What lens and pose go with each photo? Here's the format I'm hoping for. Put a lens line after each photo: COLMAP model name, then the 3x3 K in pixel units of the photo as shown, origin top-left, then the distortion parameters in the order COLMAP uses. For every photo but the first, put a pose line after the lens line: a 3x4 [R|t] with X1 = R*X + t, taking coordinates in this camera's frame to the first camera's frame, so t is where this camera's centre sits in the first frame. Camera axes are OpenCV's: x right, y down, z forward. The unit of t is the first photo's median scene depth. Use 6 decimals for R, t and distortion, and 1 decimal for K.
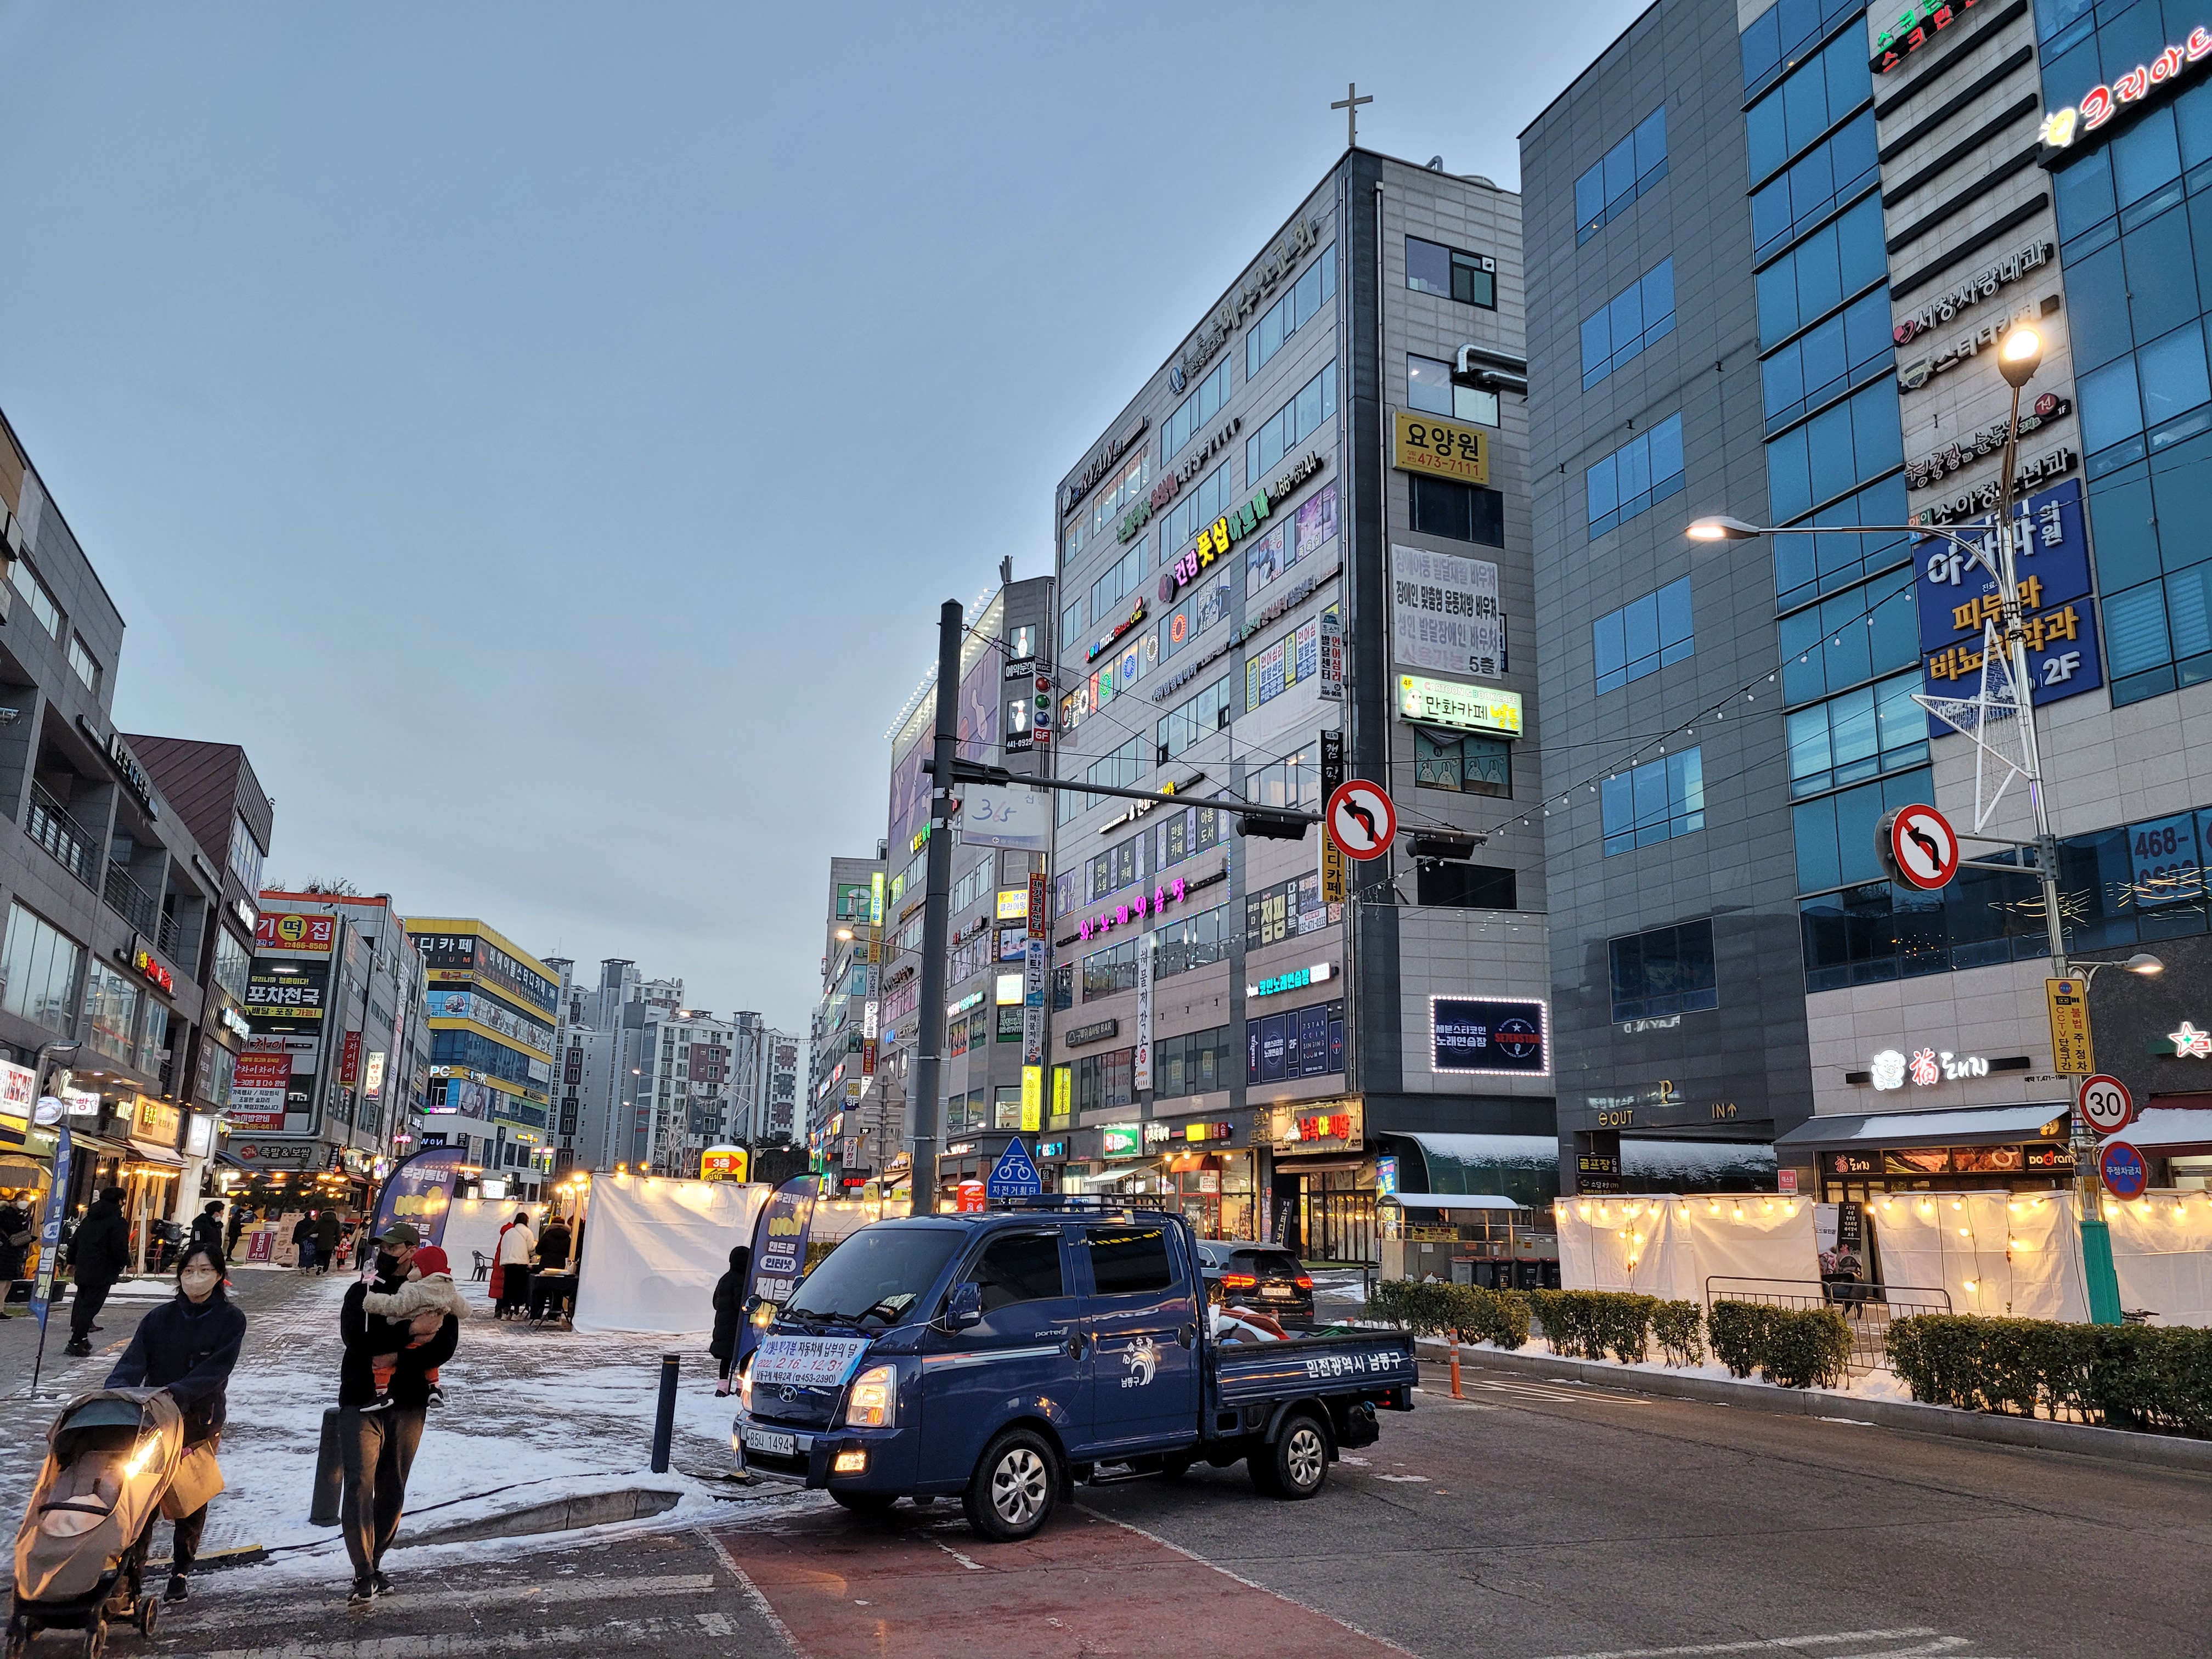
lens RADIAL K [[1636.2, 0, 1118.7], [0, 1636.2, 836.8], [0, 0, 1]] dist [0.077093, -0.053827]
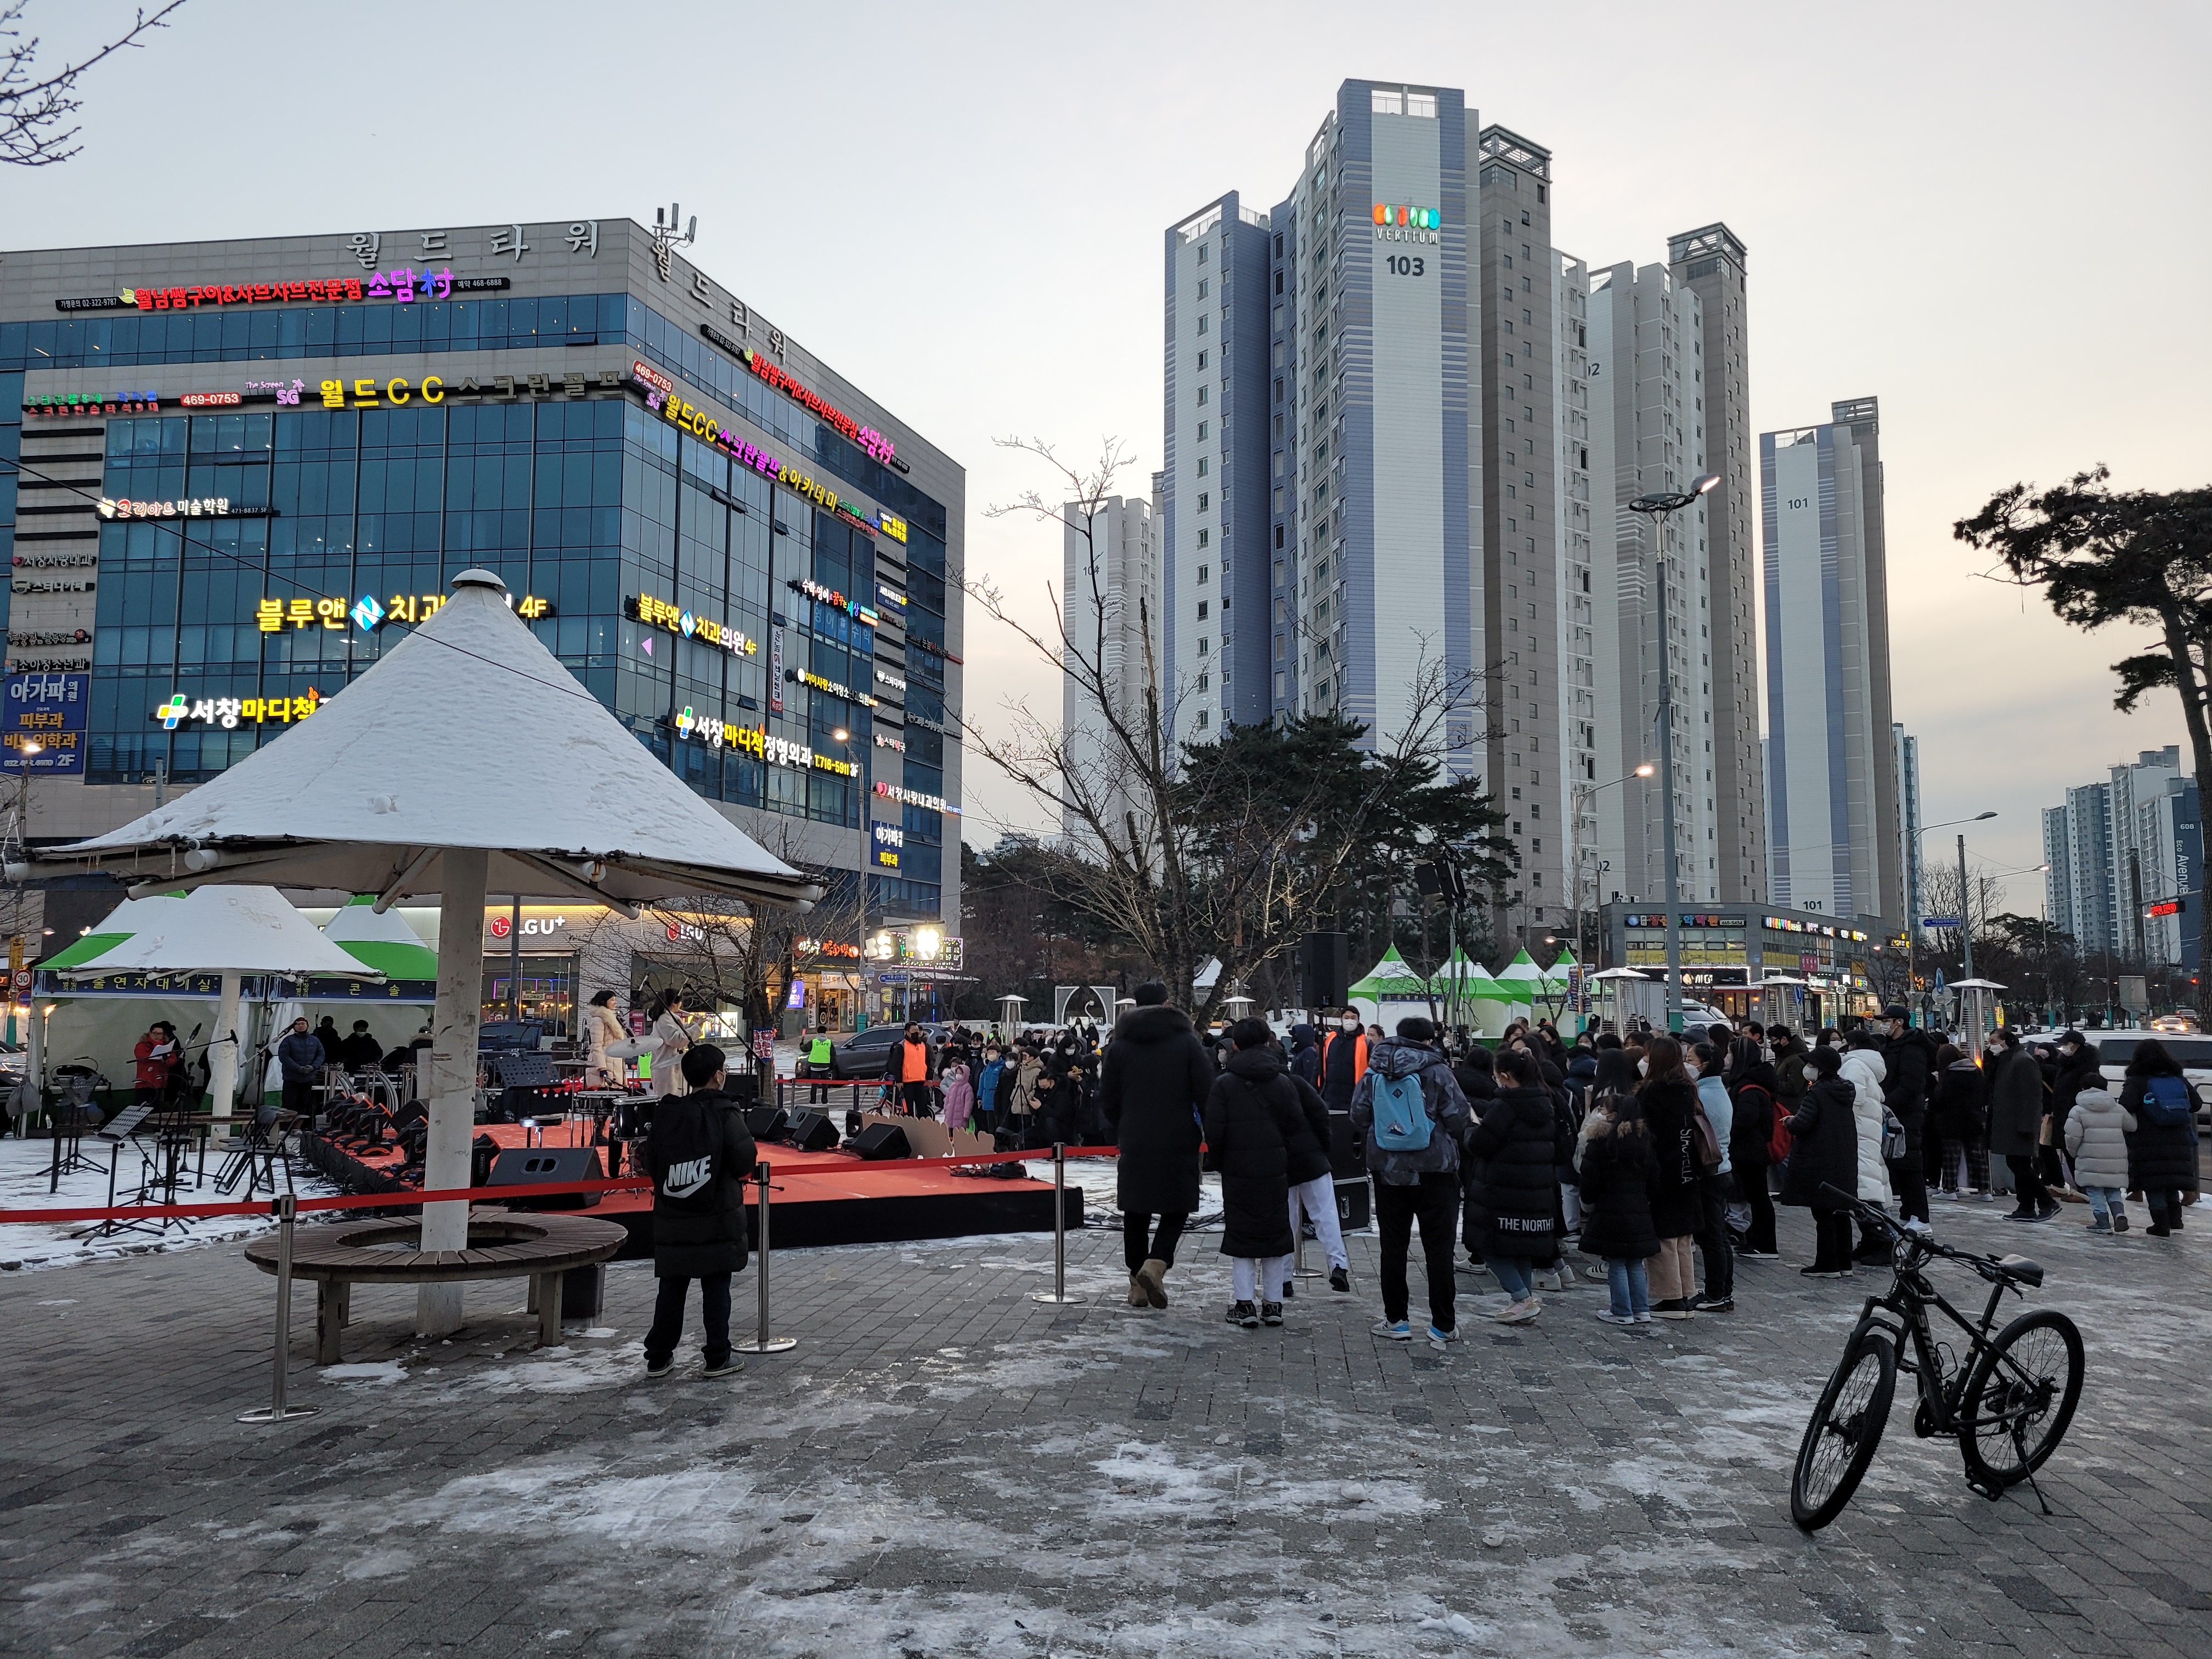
lens RADIAL K [[1645.9, 0, 1098.0], [0, 1645.9, 838.4], [0, 0, 1]] dist [0.076276, -0.053427]
pose [[0.505482, 0.071761, 0.859848, -0.364912], [-0.195891, 0.980058, 0.033366, -0.194018], [-0.840306, -0.185303, 0.509459, -0.732134]]
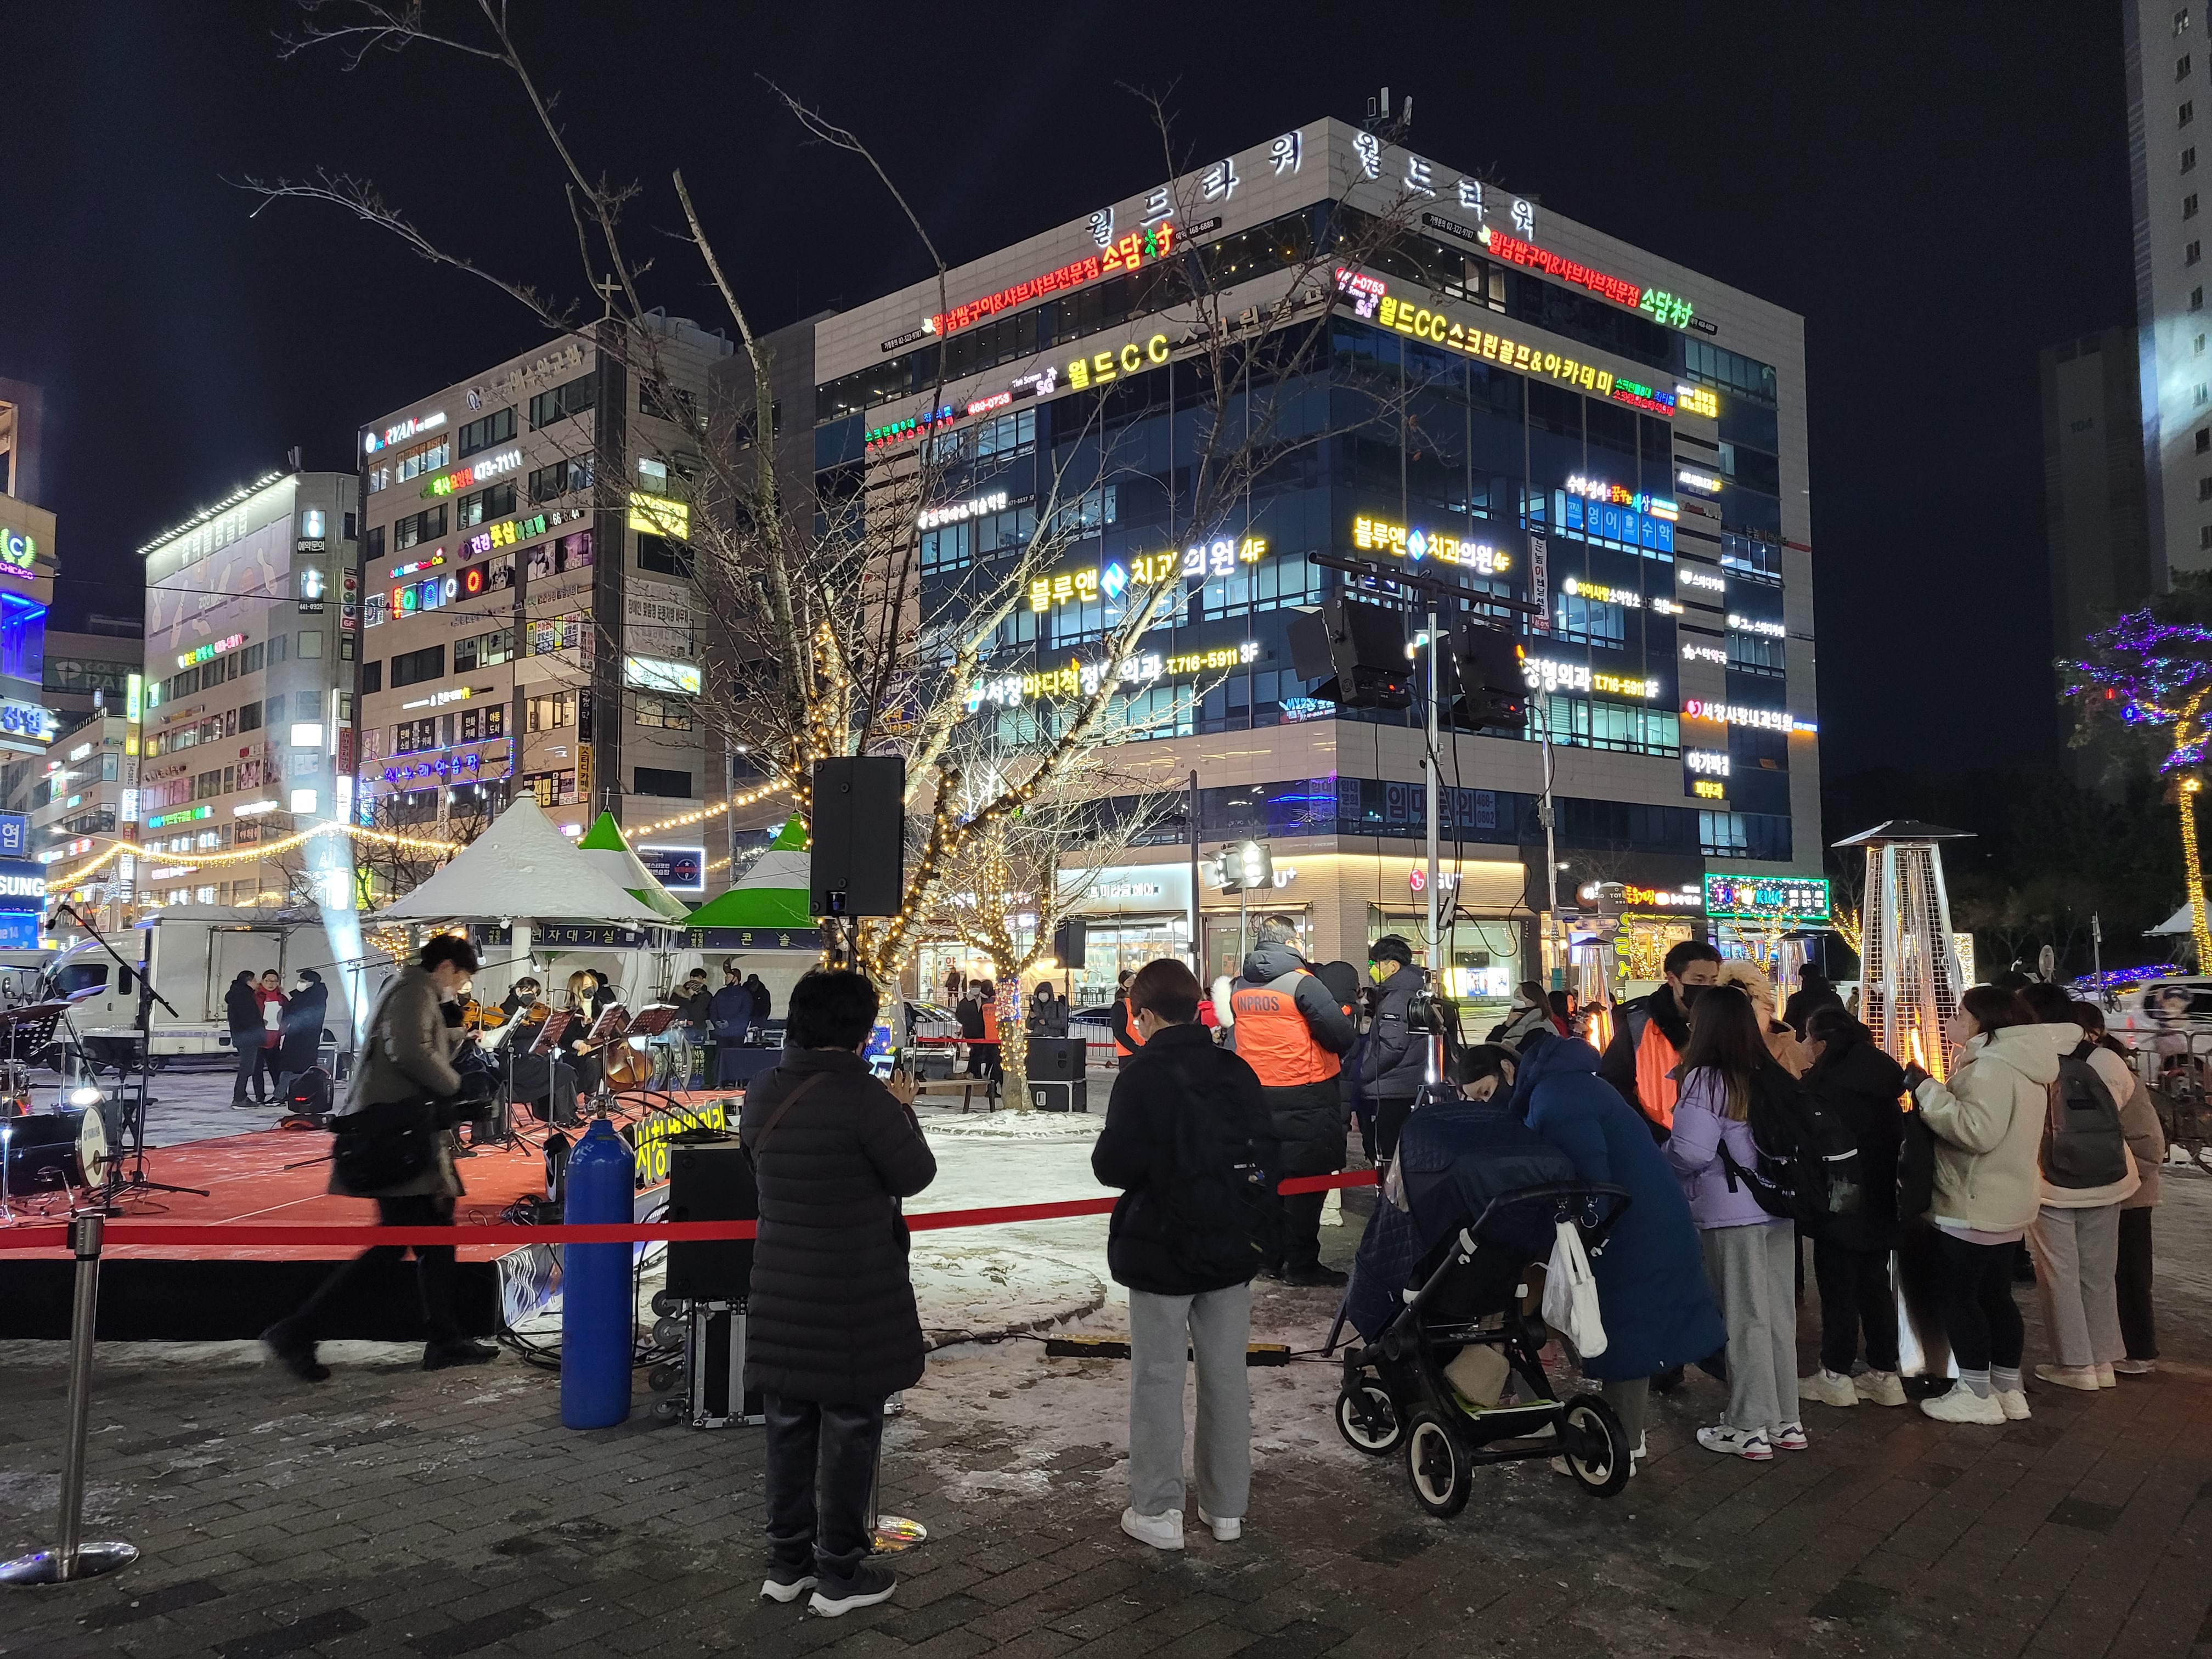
lens RADIAL K [[1645.9, 0, 1098.0], [0, 1645.9, 838.4], [0, 0, 1]] dist [0.076276, -0.053427]
pose [[0.894696, 0.013387, 0.446475, -0.155366], [-0.084102, 0.986722, 0.138947, -0.190465], [-0.438687, -0.161865, 0.883942, -0.751495]]
